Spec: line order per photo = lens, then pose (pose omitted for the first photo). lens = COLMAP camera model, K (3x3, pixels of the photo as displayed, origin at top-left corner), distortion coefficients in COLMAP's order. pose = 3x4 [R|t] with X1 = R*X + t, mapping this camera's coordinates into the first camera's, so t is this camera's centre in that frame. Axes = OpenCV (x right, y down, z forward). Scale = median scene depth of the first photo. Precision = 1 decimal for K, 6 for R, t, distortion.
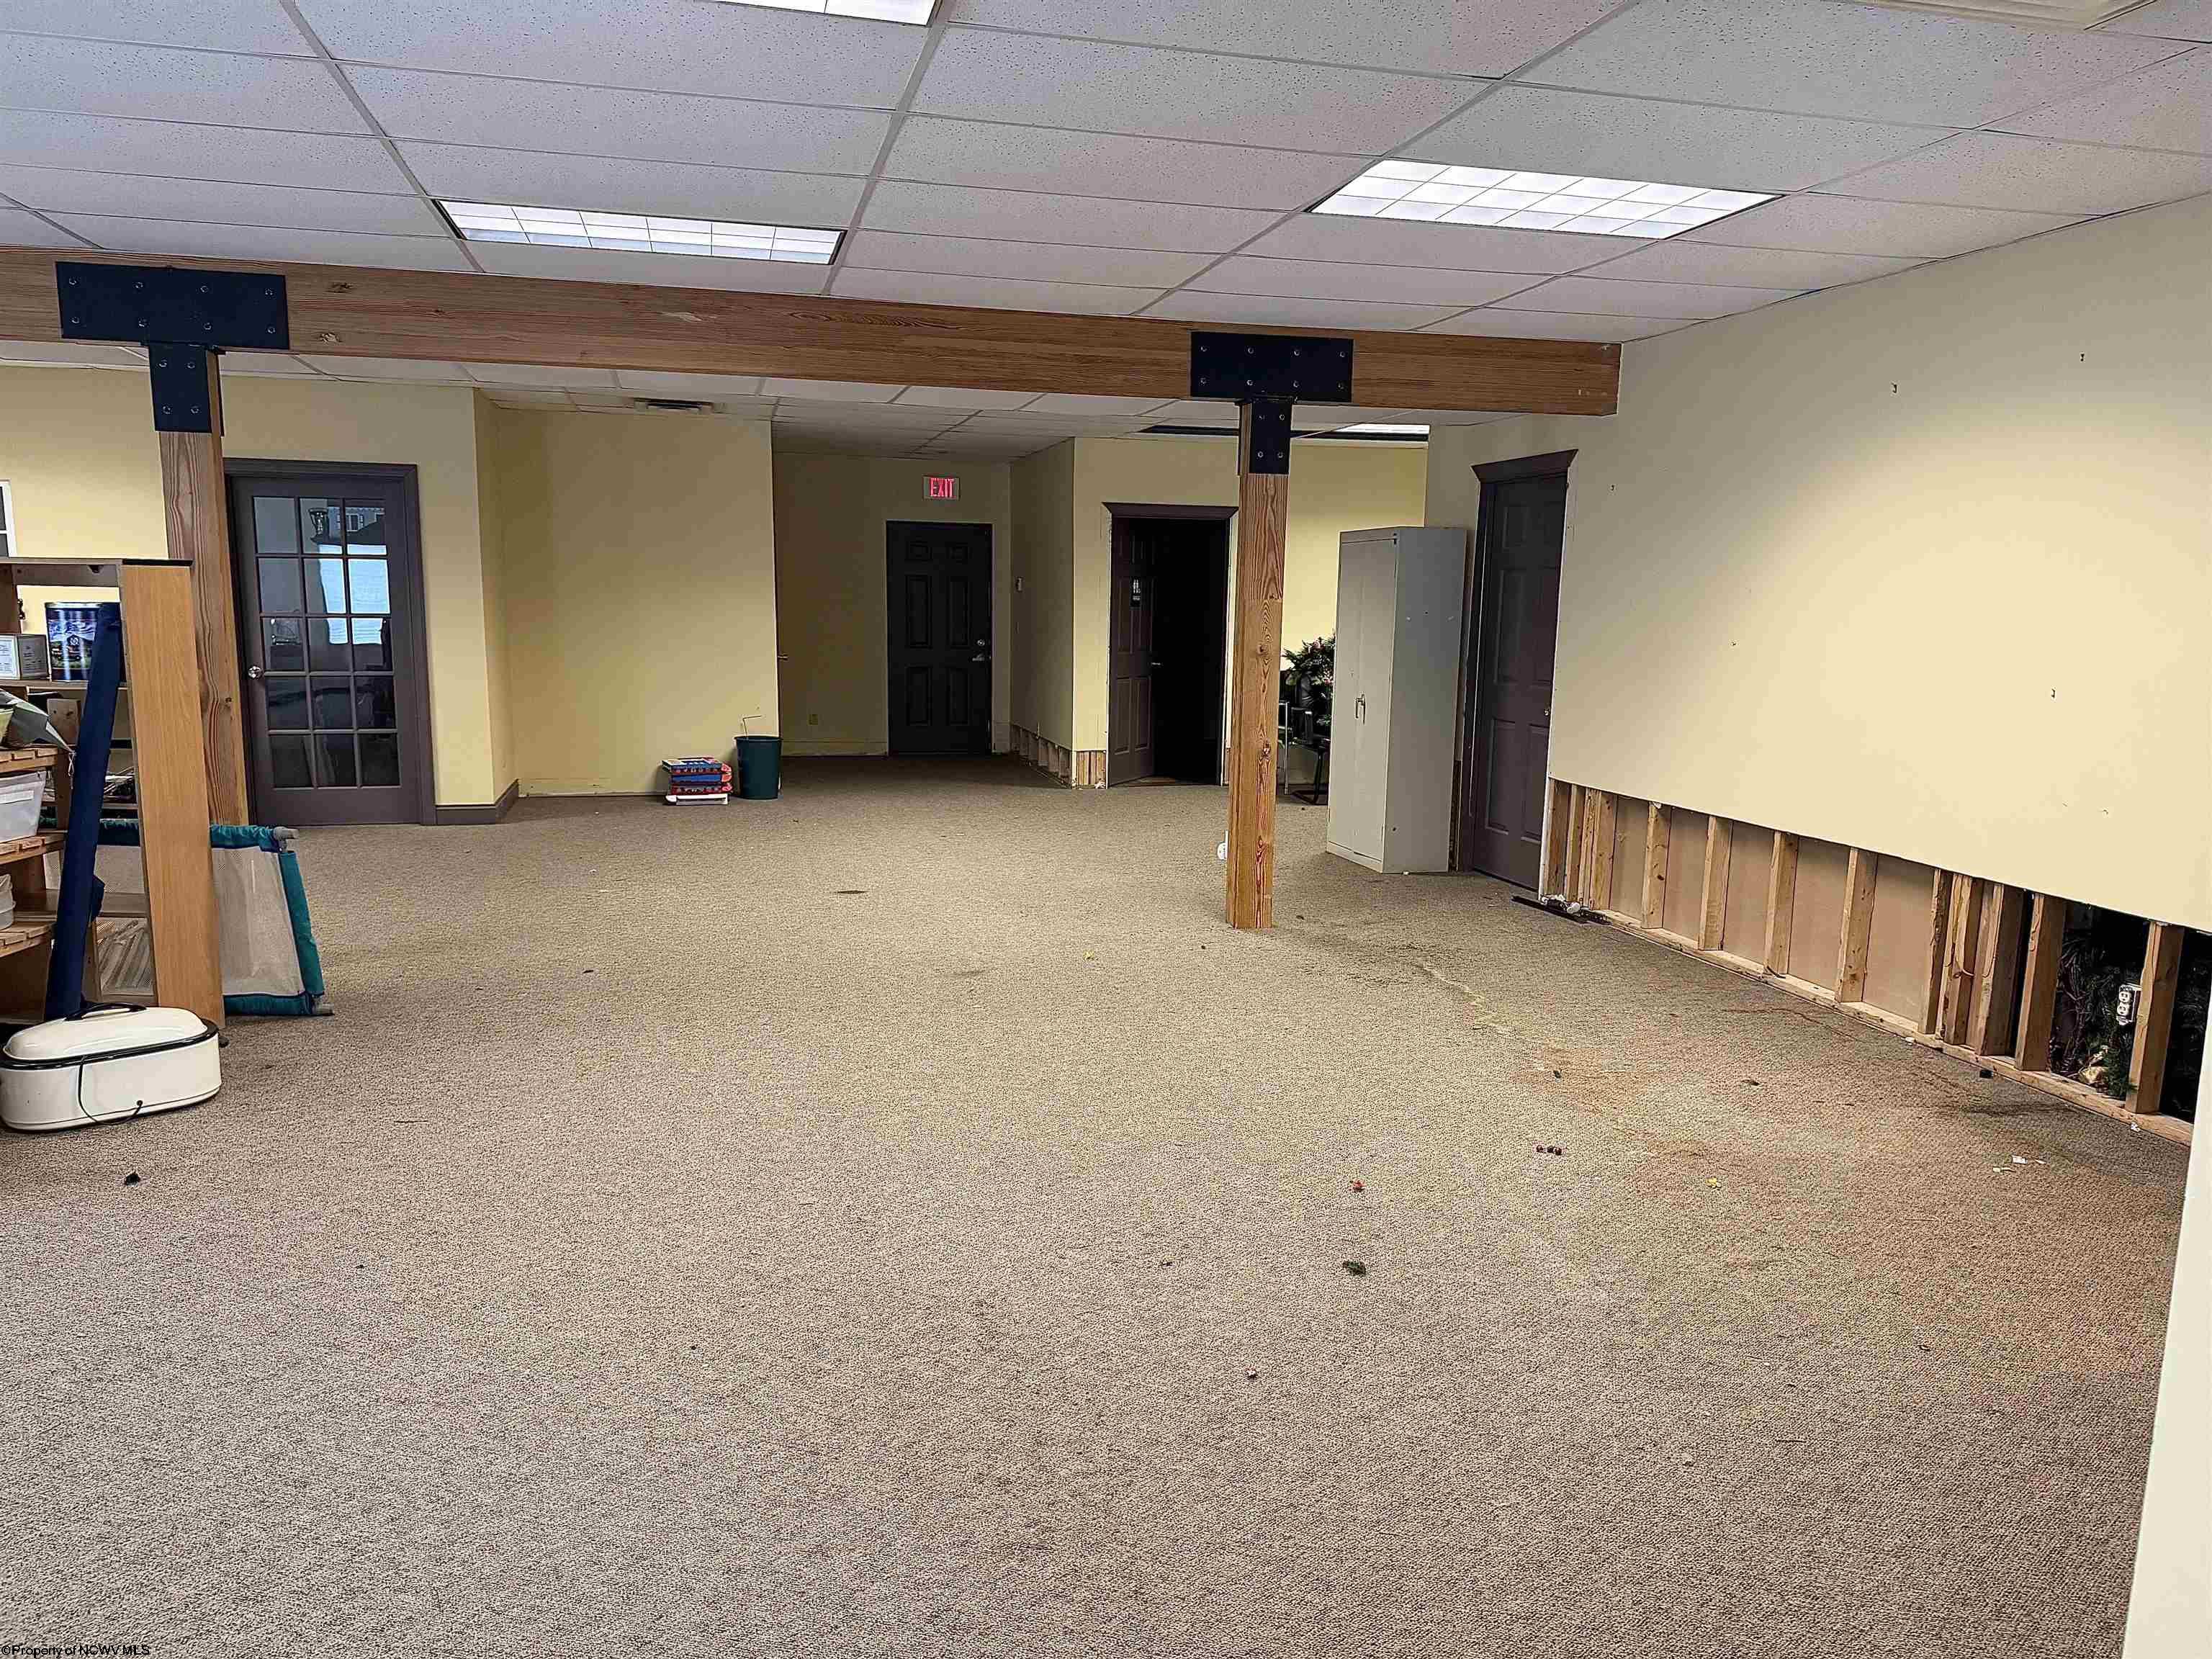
lens RADIAL K [[1546.3, 0, 1101.2], [0, 1546.3, 804.0], [0, 0, 1]] dist [0.067805, -0.080356]
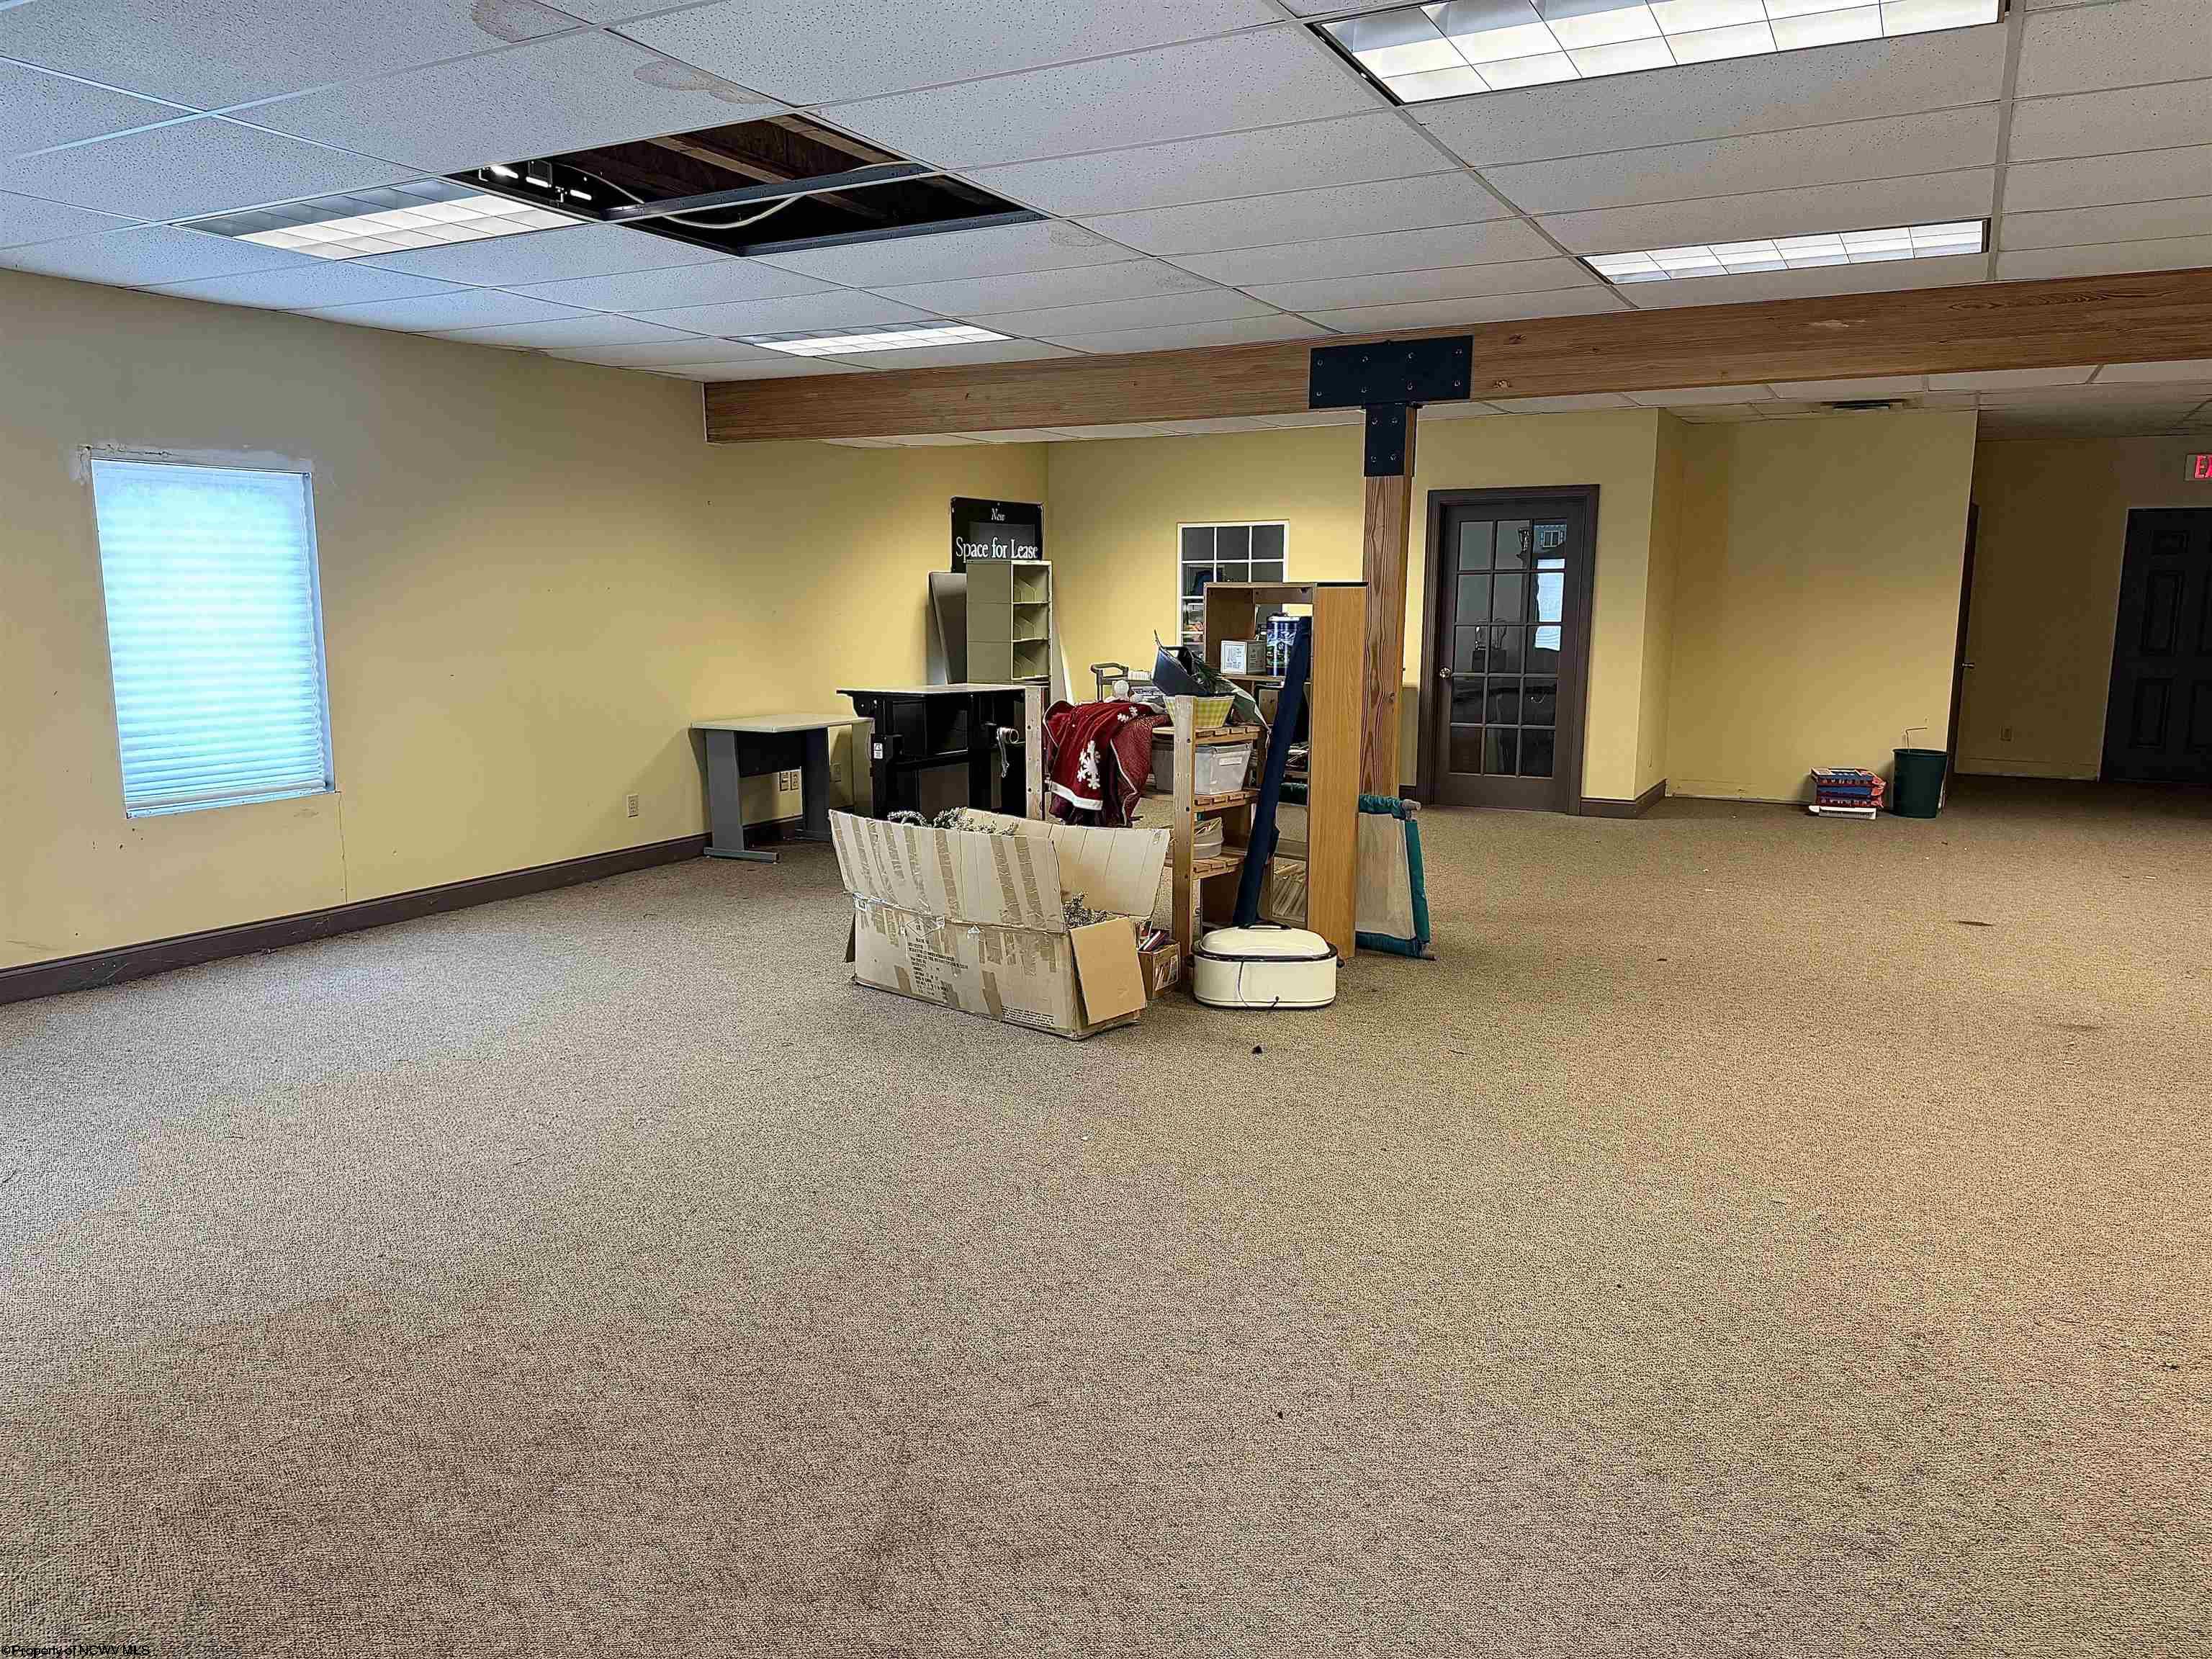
lens RADIAL K [[1546.3, 0, 1101.2], [0, 1546.3, 804.0], [0, 0, 1]] dist [0.067805, -0.080356]
pose [[0.732177, 0.080117, -0.676386, 0.115050], [-0.081580, 0.996224, 0.029693, 0.001600], [0.676211, 0.033439, 0.735948, -0.048013]]
